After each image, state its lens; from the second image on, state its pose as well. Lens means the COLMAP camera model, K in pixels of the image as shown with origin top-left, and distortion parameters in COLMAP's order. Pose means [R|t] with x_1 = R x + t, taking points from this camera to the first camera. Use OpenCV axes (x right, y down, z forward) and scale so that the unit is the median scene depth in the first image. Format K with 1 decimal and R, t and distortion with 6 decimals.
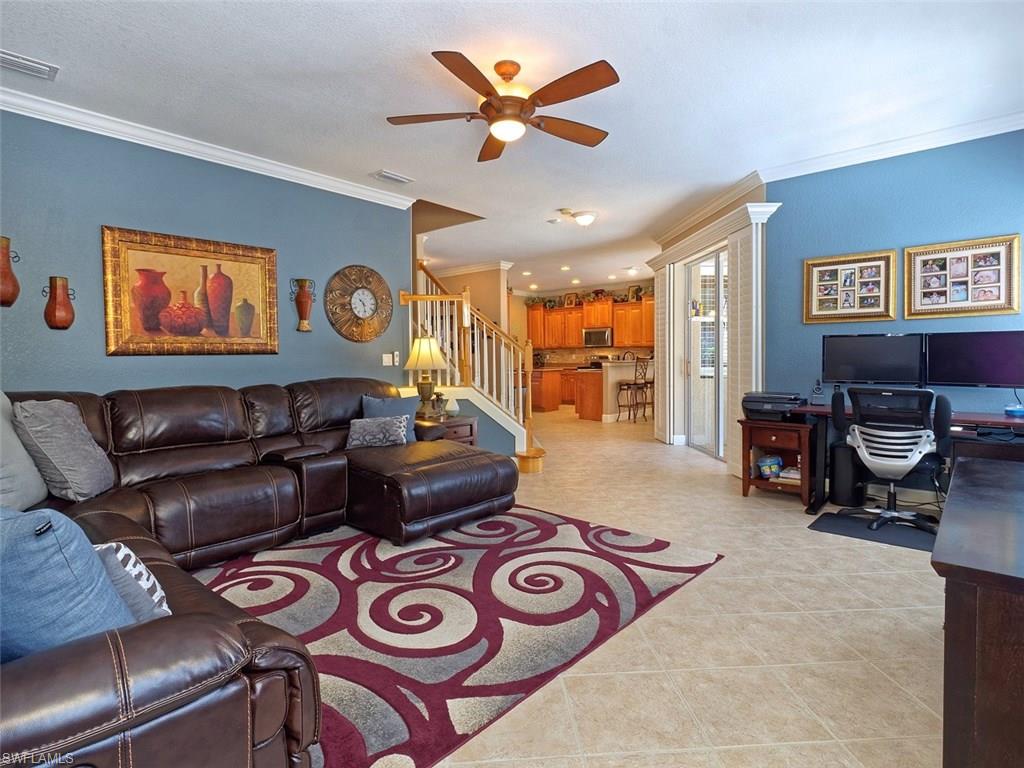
lens RADIAL K [[554.9, 0, 513.7], [0, 554.9, 381.3], [0, 0, 1]] dist [0.022809, -0.006824]
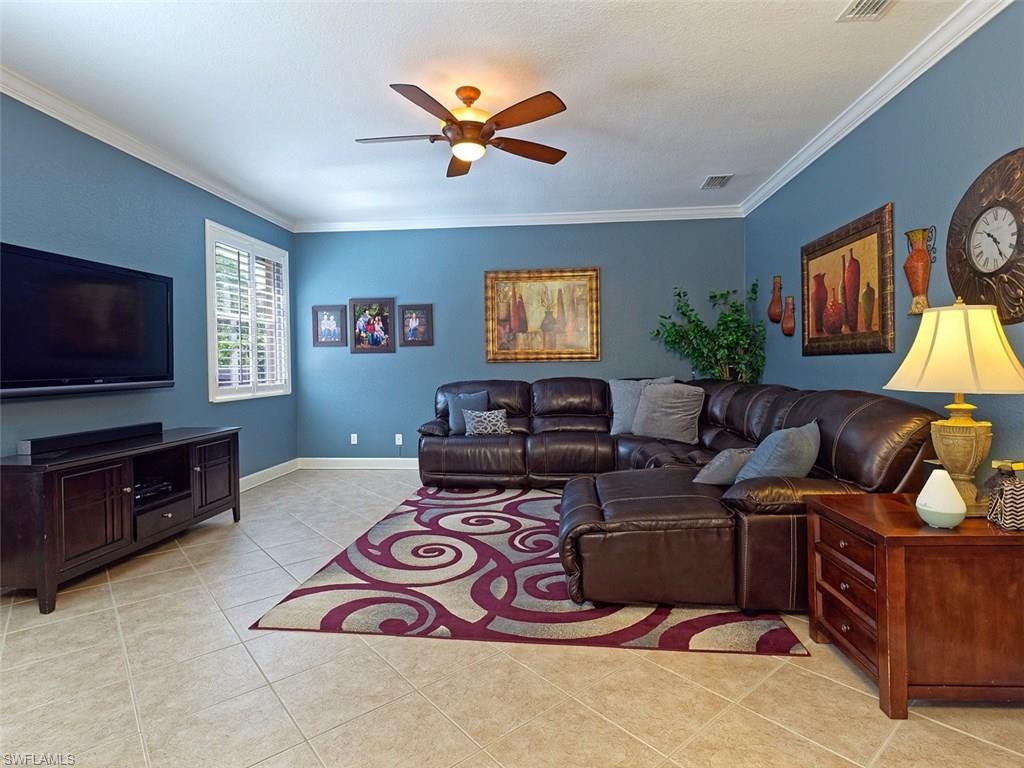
lens RADIAL K [[554.9, 0, 514.9], [0, 554.9, 375.3], [0, 0, 1]] dist [0.022809, -0.006824]
pose [[-0.824495, 0.033440, -0.564880, 0.462587], [-0.005958, 0.997684, 0.067757, -0.084187], [0.565838, 0.059231, -0.822386, 1.692551]]
